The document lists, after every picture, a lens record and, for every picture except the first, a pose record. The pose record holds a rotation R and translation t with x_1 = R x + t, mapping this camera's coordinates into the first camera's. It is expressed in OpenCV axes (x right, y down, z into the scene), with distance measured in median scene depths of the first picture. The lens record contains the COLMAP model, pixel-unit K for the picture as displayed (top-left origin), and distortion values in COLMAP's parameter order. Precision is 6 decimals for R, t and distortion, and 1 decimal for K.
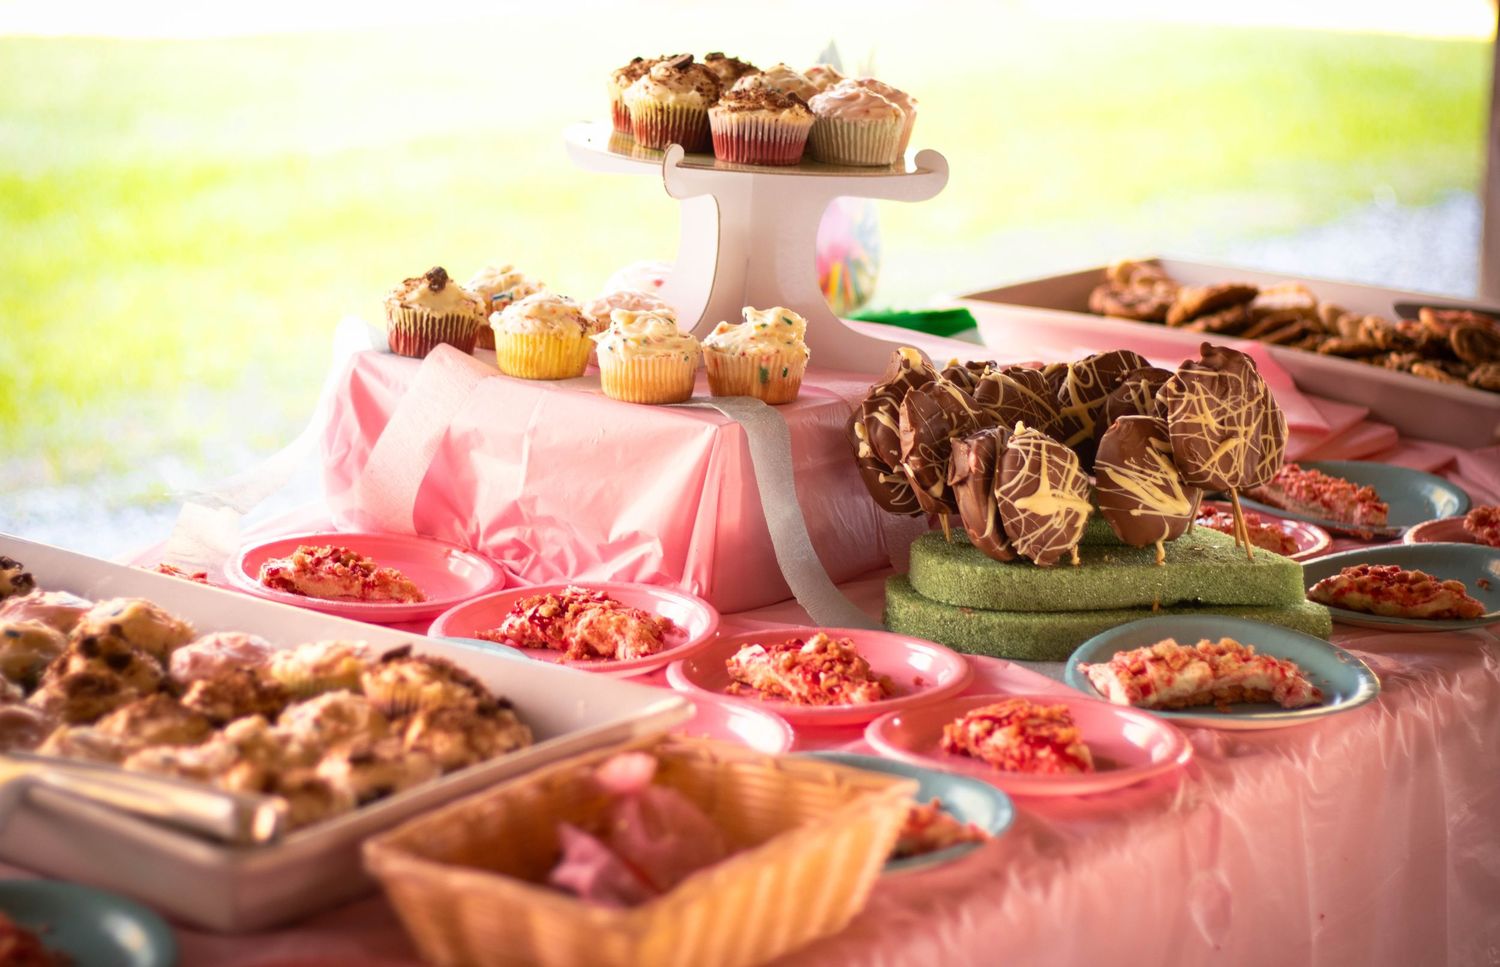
lens RADIAL K [[3413.6, 0, 750.0], [0, 3413.6, 483.5], [0, 0, 1]] dist [-0.086190, 0.159553]
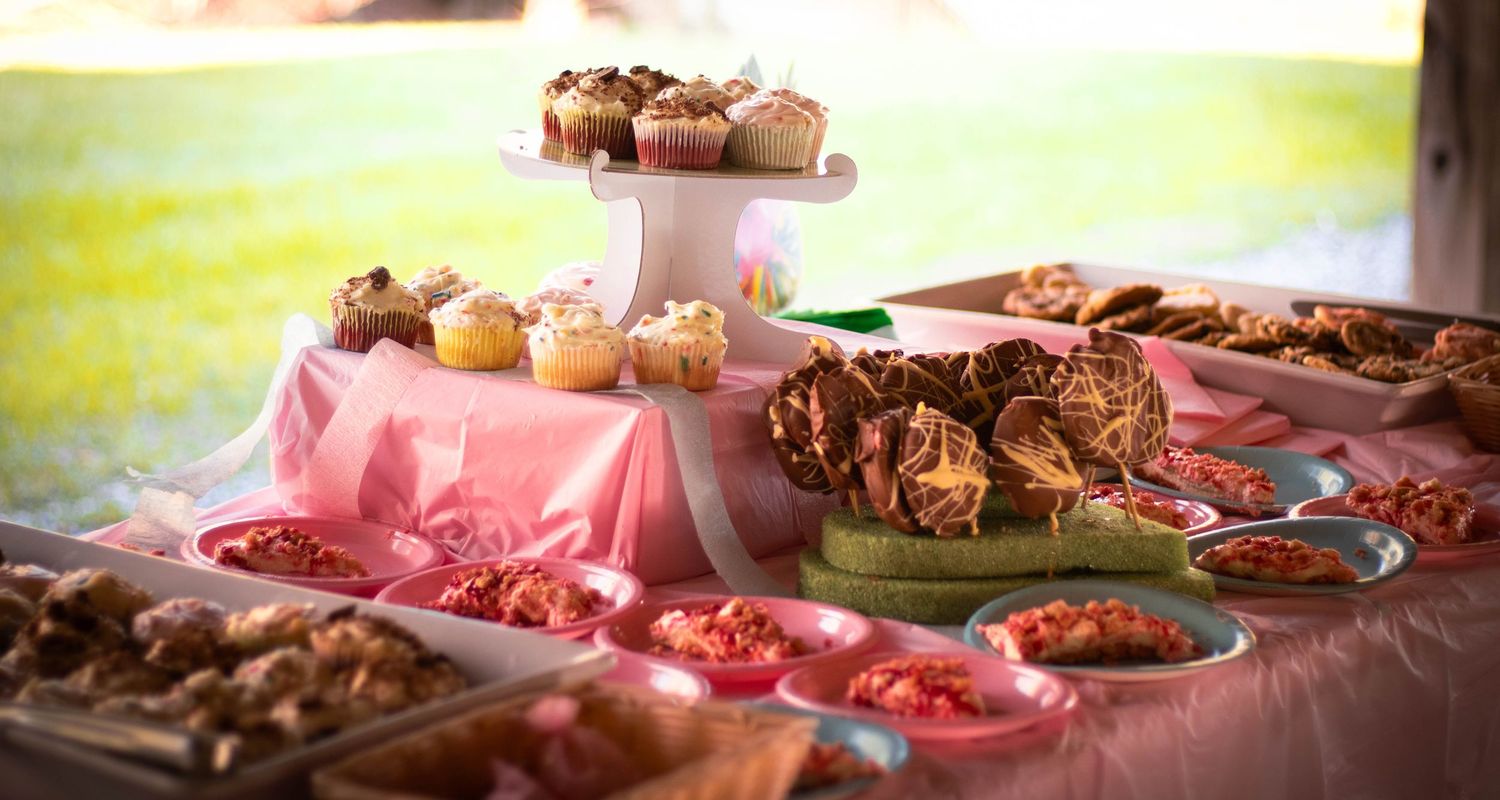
lens RADIAL K [[3546.3, 0, 750.0], [0, 3546.3, 400.0], [0, 0, 1]] dist [-0.022847, -0.194906]
pose [[0.999916, -0.008237, 0.010012, 0.013574], [0.008629, 0.999169, -0.039828, 0.024731], [-0.009675, 0.039911, 0.999156, -0.115603]]
